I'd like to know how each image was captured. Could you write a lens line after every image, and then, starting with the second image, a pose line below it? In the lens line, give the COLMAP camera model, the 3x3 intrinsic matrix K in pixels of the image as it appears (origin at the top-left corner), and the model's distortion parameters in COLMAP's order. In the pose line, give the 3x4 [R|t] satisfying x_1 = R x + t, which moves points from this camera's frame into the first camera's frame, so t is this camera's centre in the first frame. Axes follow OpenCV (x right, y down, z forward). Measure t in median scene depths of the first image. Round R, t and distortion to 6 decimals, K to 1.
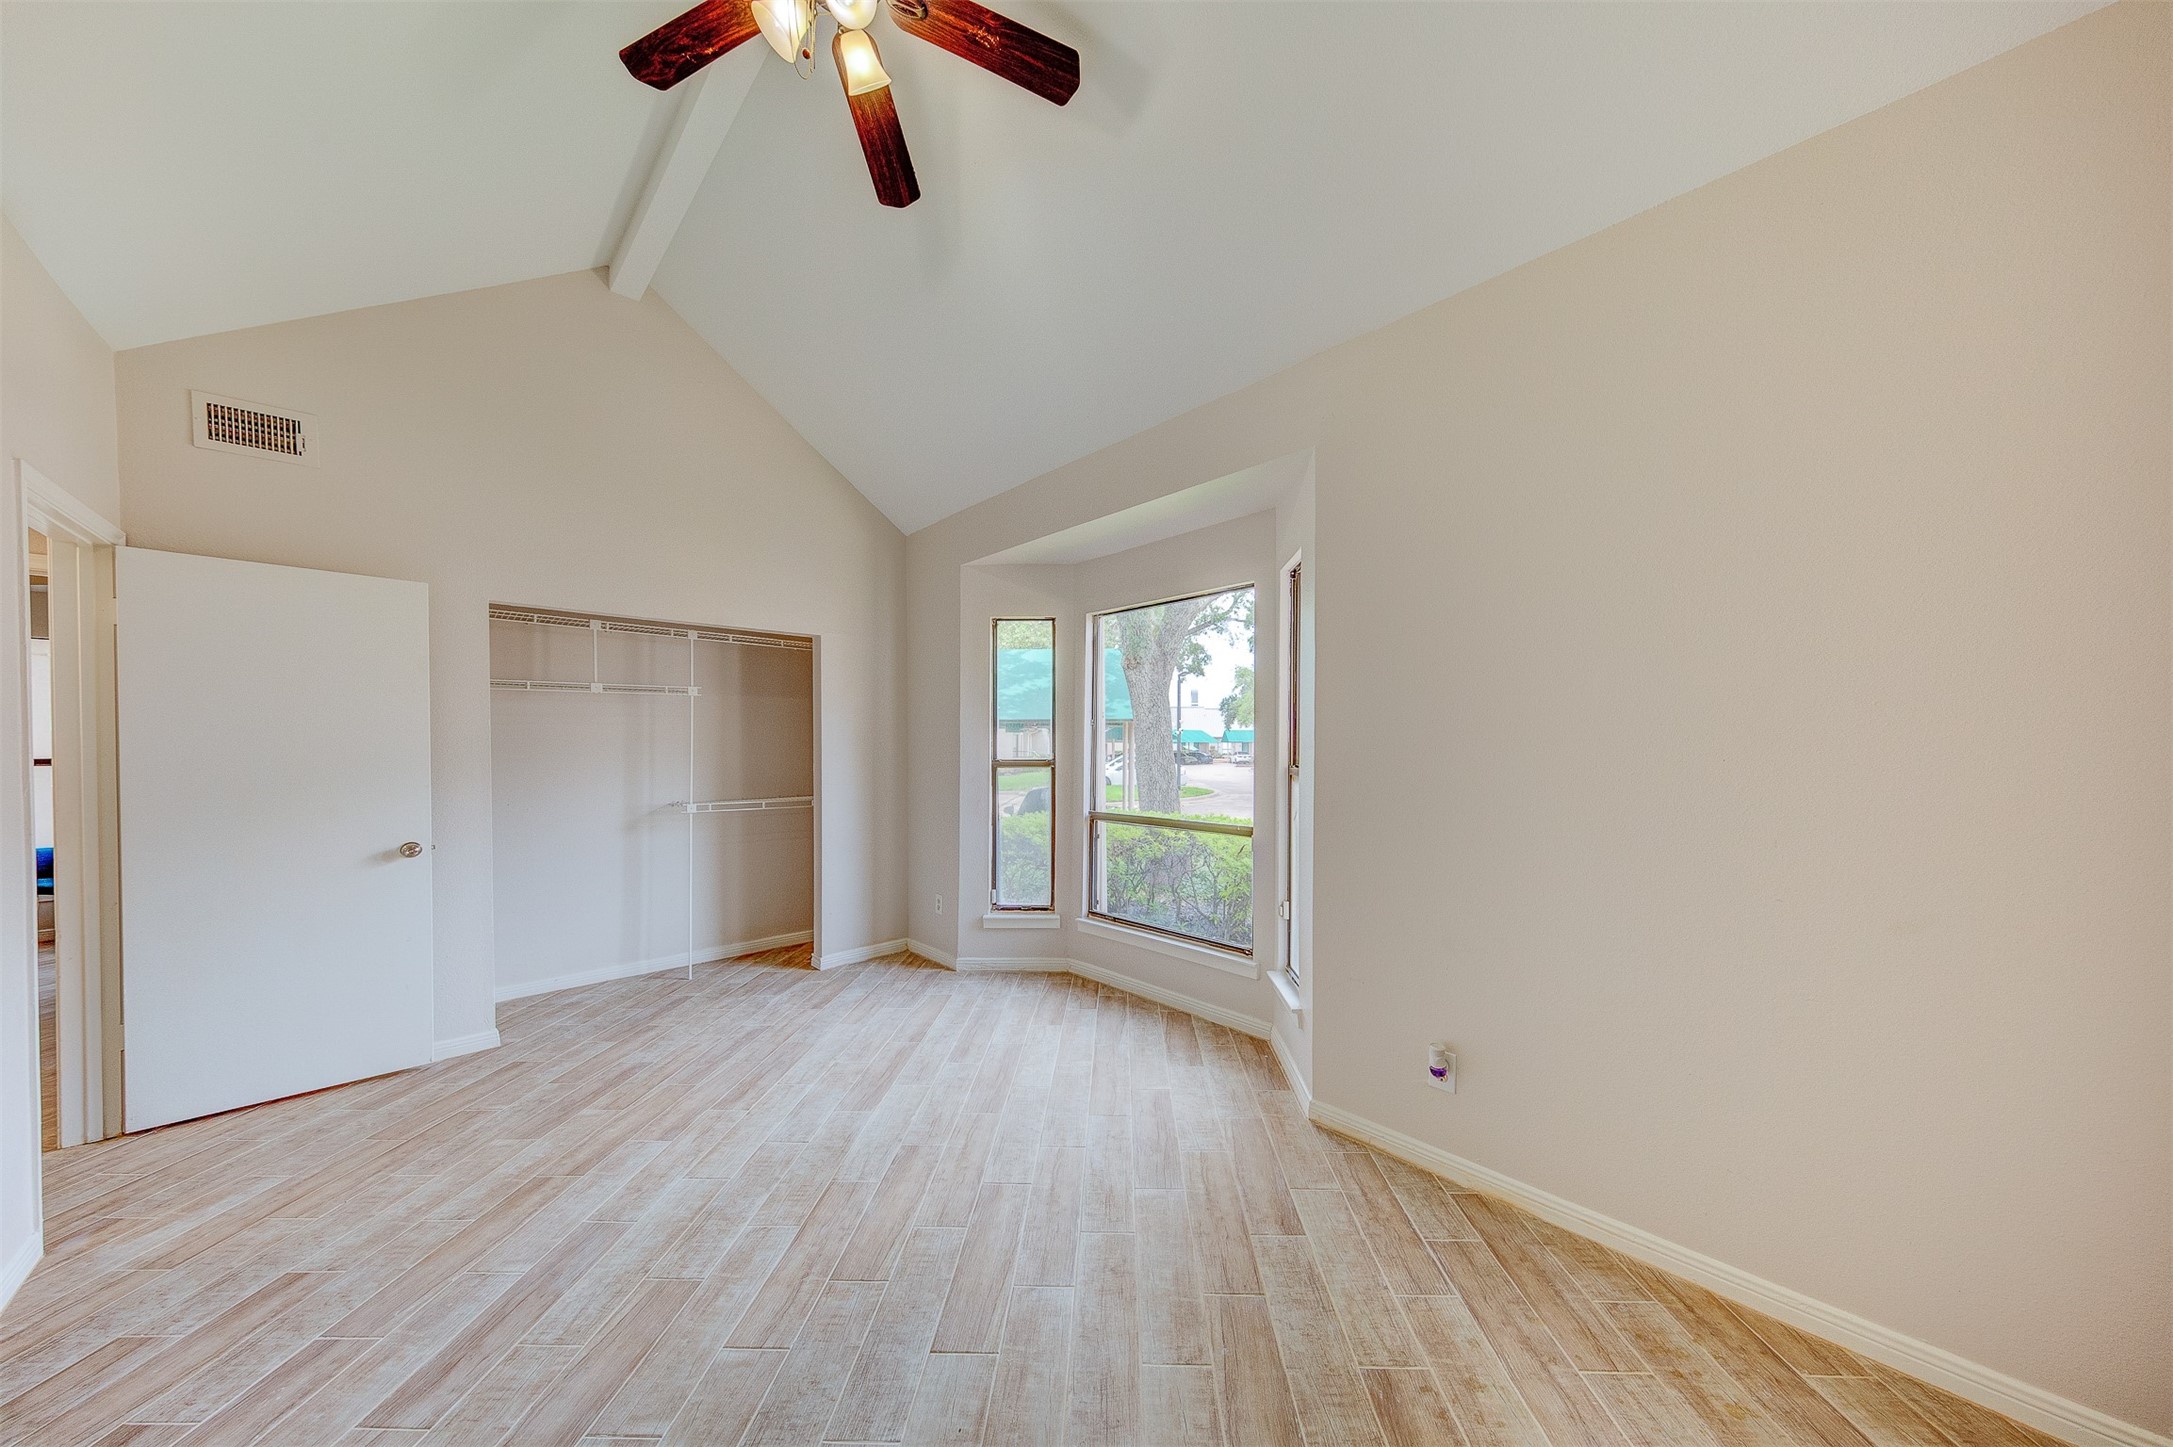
lens RADIAL K [[701.8, 0, 1101.8], [0, 701.8, 748.5], [0, 0, 1]] dist [0.009884, -0.000346]
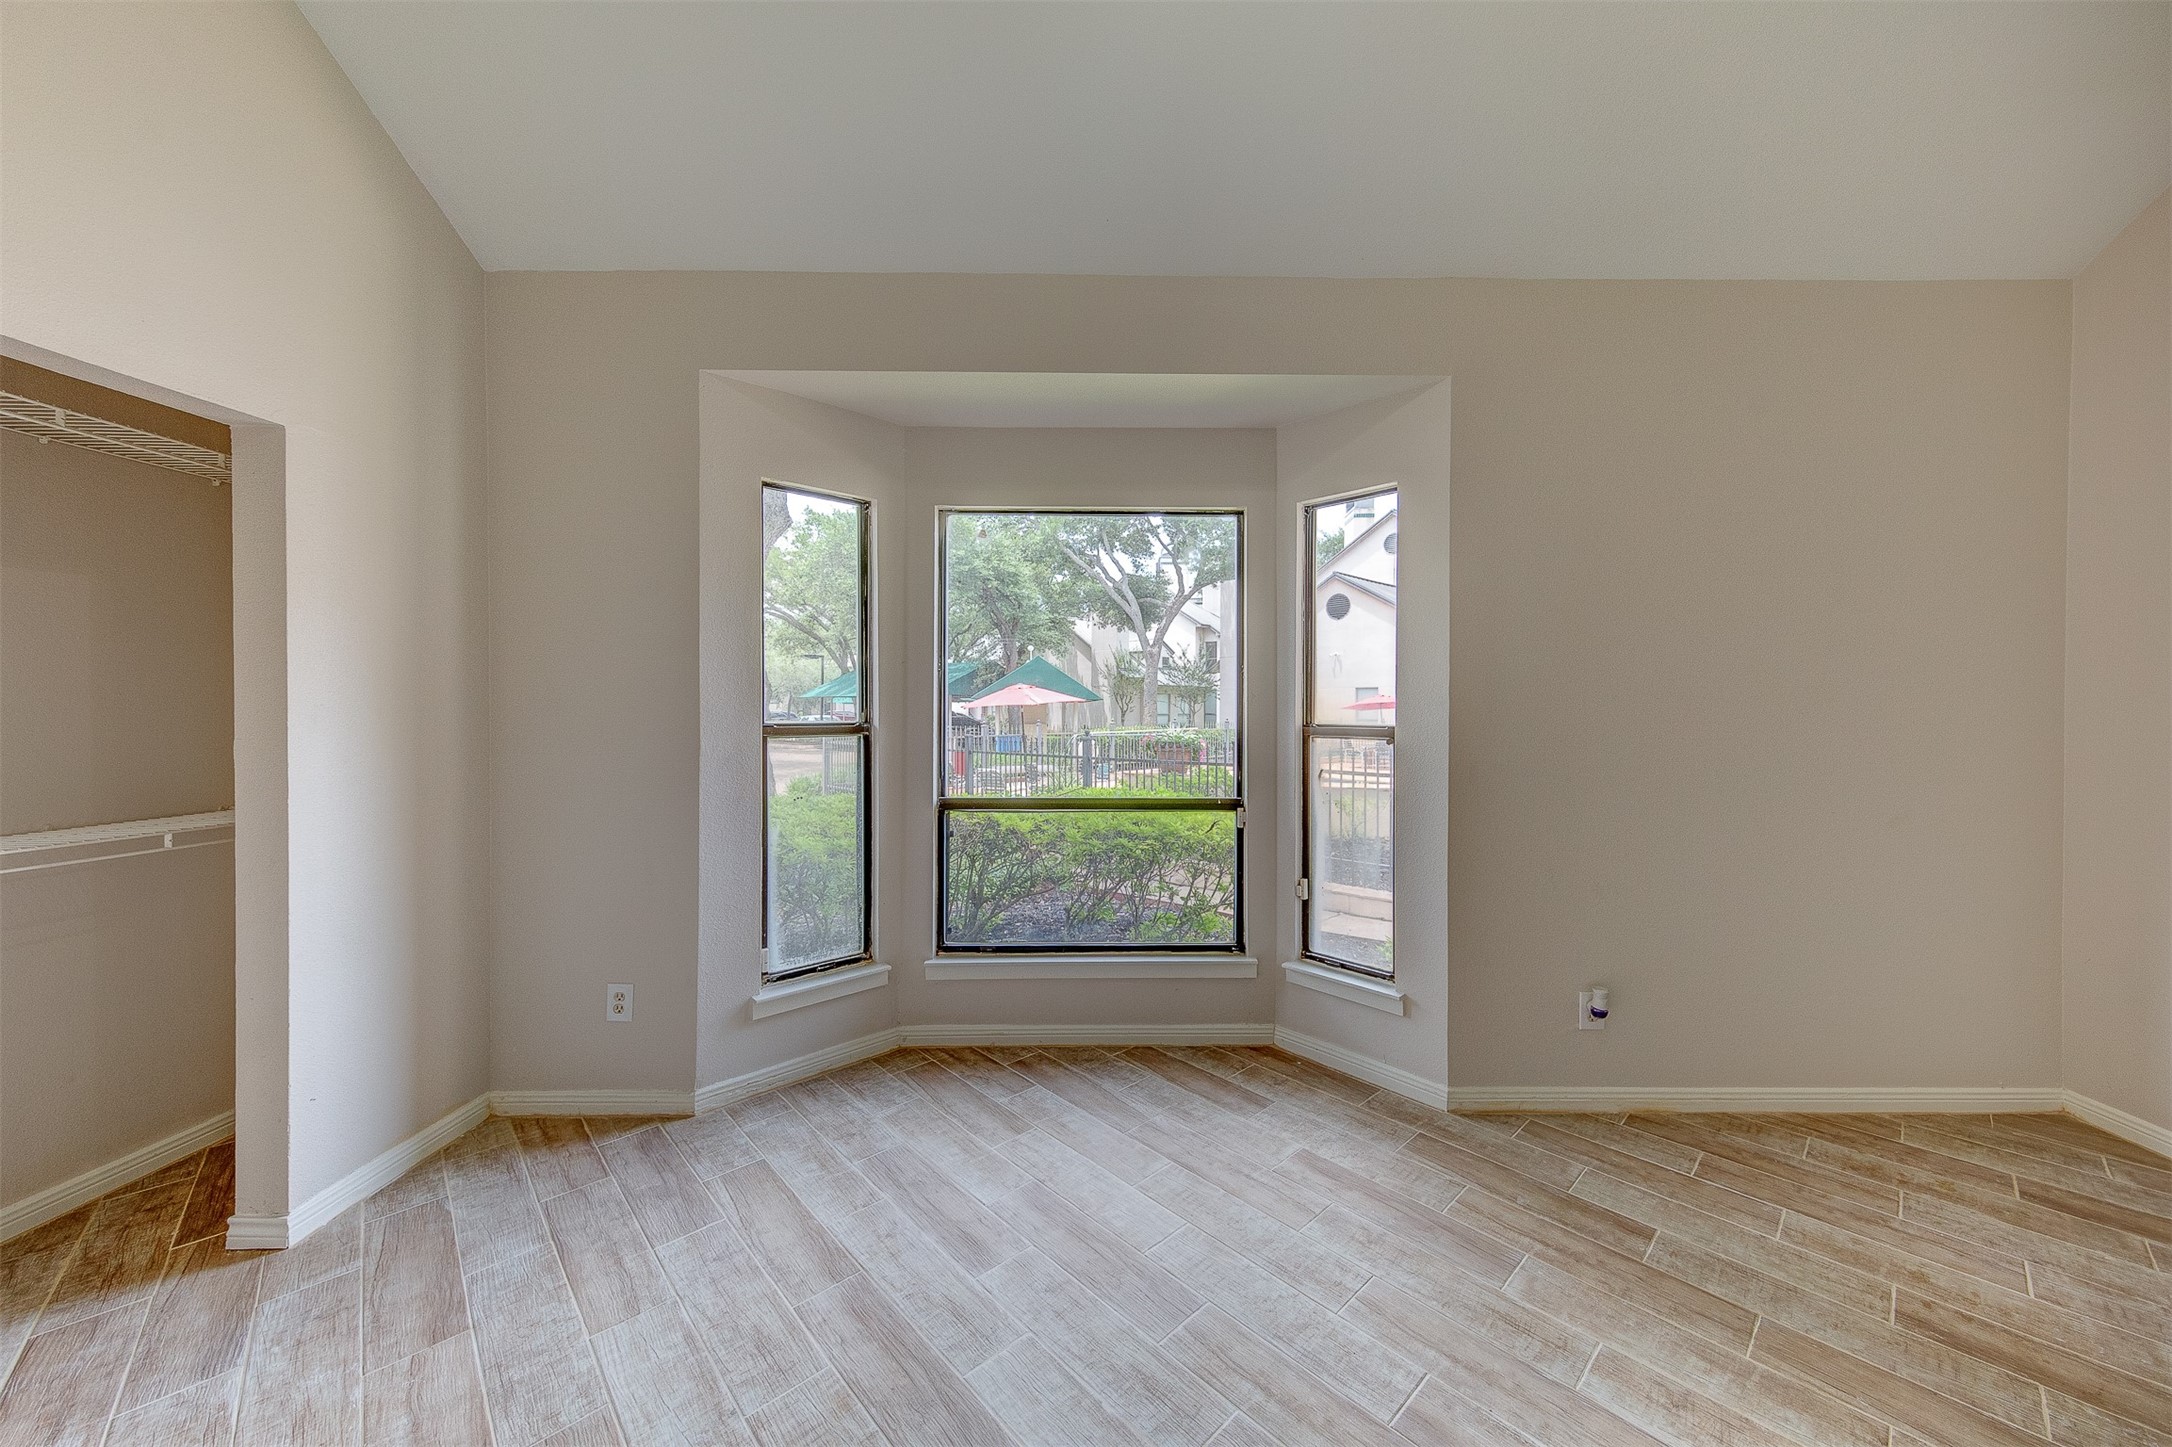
lens RADIAL K [[742.8, 0, 1091.3], [0, 742.8, 709.0], [0, 0, 1]] dist [0.006395, -0.000168]
pose [[0.686279, 0.003761, 0.727329, -0.440994], [-0.003308, 0.999992, -0.002049, 0.004127], [-0.727331, -0.000999, 0.686286, 0.406659]]
